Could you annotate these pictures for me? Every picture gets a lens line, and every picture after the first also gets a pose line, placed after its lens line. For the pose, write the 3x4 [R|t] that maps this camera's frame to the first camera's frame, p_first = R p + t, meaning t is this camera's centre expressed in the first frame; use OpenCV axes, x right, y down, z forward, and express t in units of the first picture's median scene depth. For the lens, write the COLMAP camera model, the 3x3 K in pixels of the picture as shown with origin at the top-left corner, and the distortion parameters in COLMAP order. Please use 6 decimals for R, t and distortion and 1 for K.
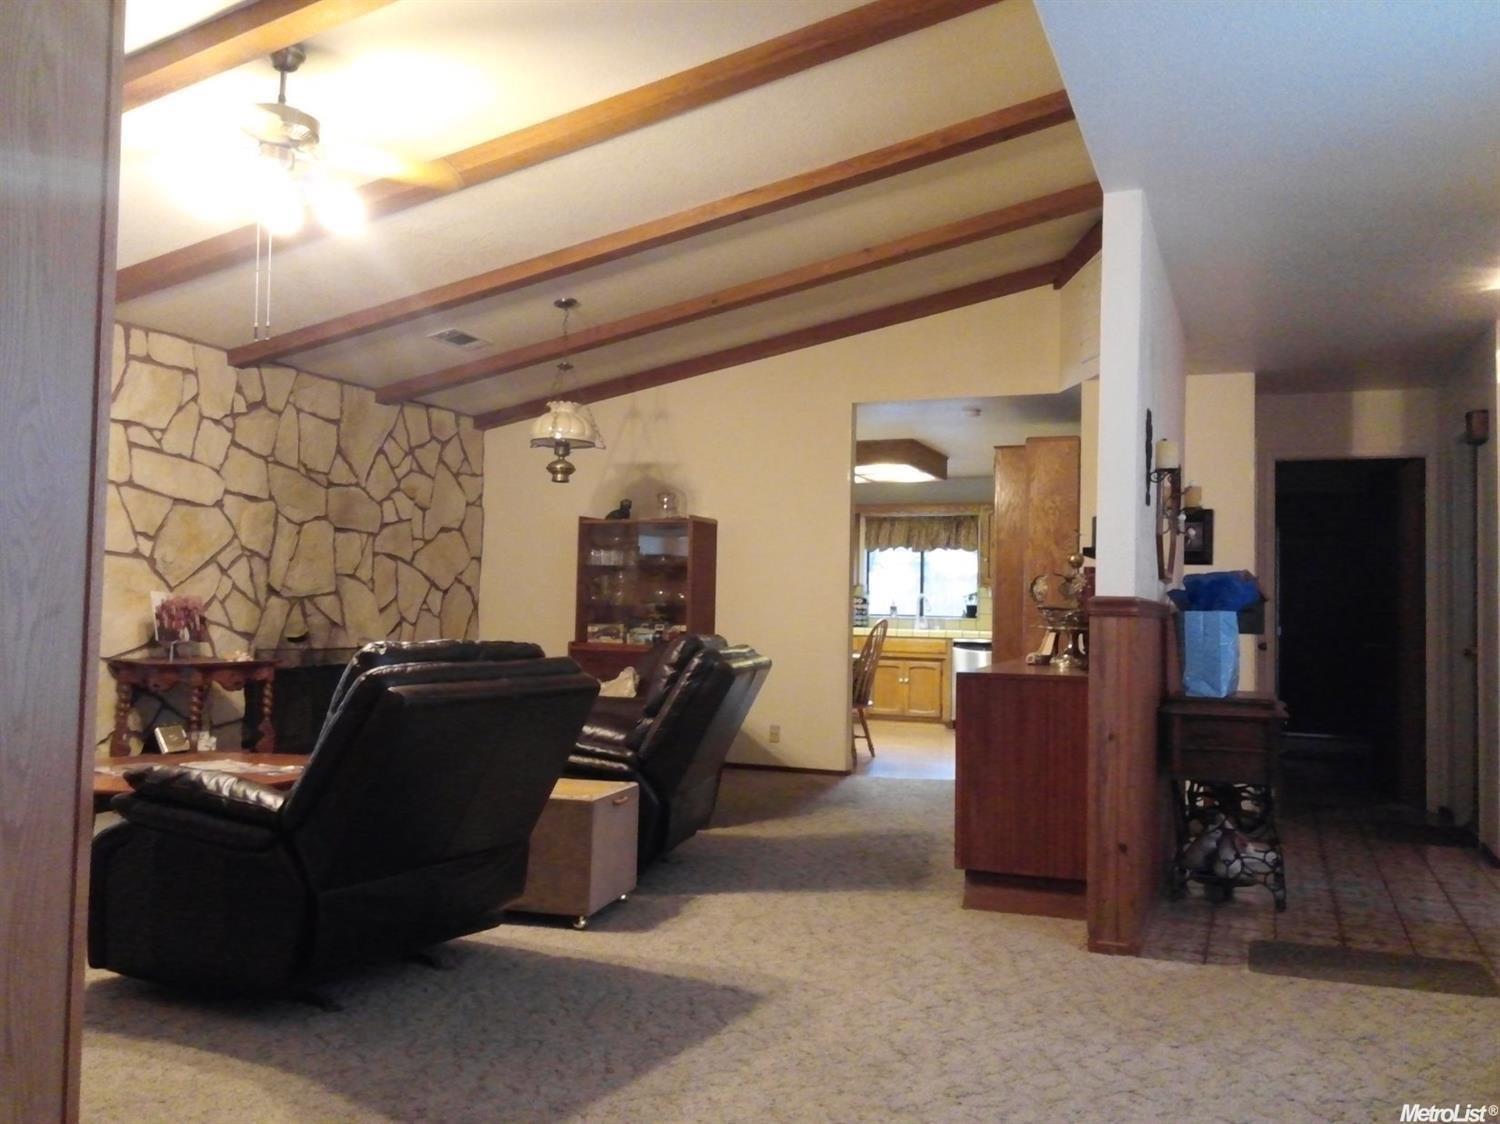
lens RADIAL K [[1267.9, 0, 750.0], [0, 1267.9, 562.0], [0, 0, 1]] dist [0.010765, 0.000993]
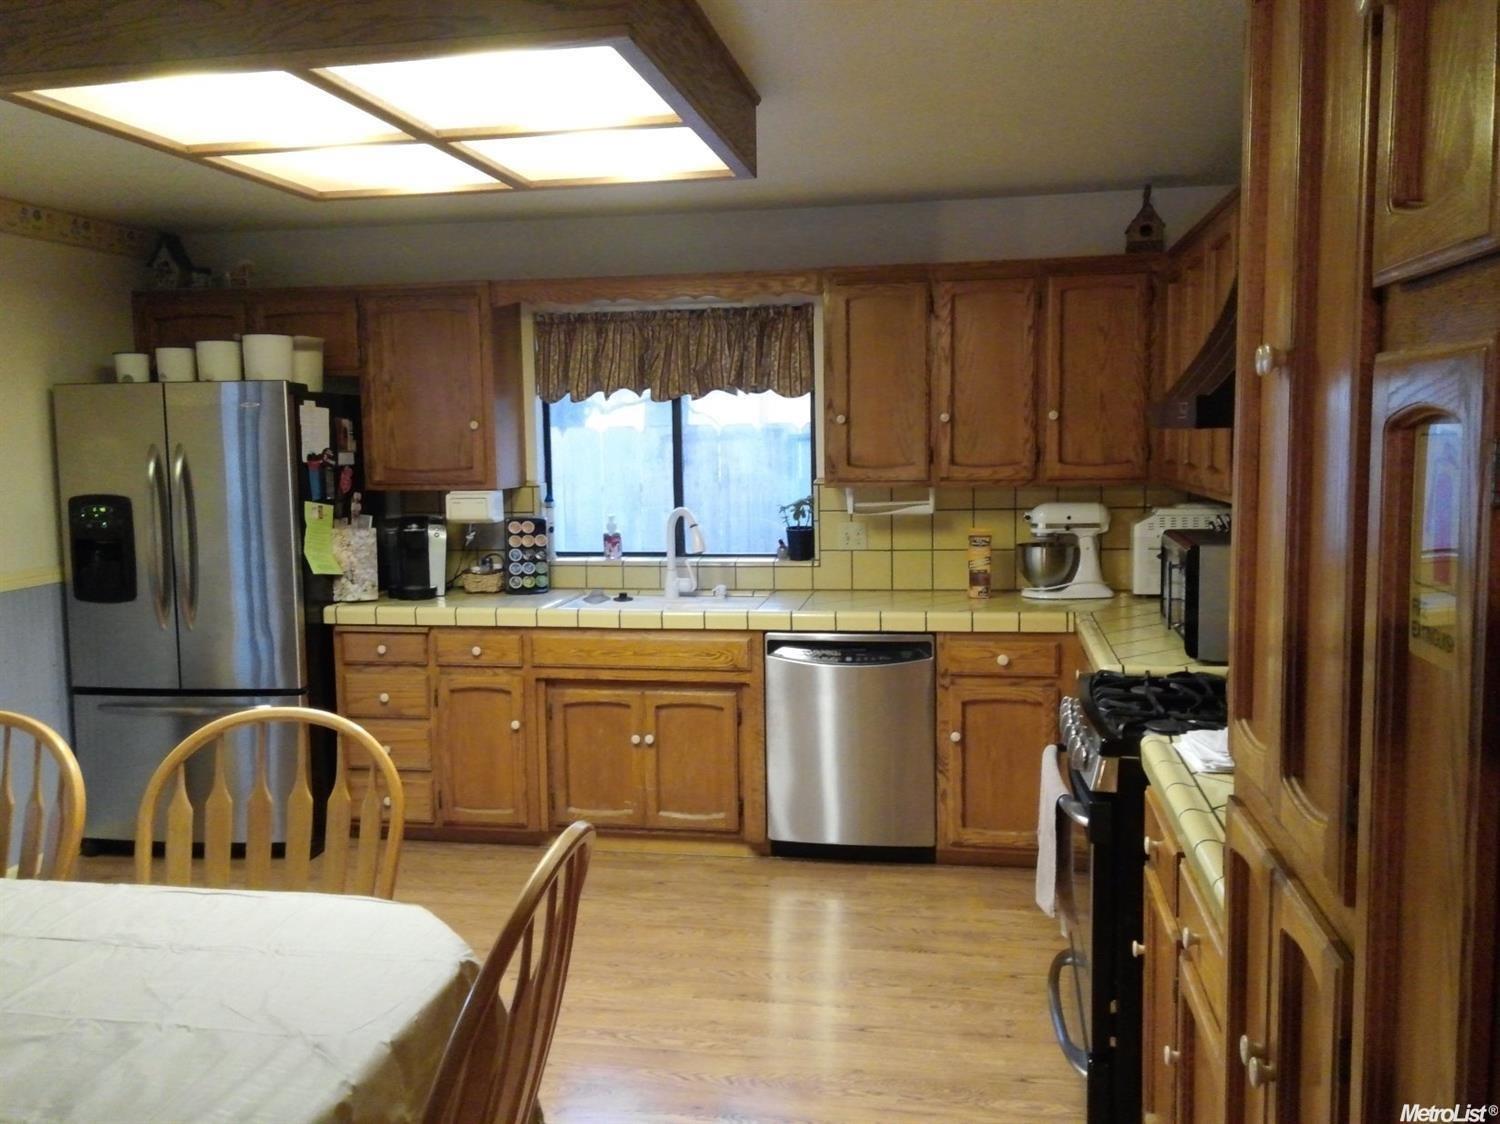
lens RADIAL K [[1267.9, 0, 750.0], [0, 1267.9, 562.0], [0, 0, 1]] dist [0.010765, 0.000993]
pose [[0.979595, -0.055565, 0.193147, 0.078472], [0.027729, 0.989198, 0.143942, -0.014540], [-0.199059, -0.135649, 0.970554, 0.601684]]
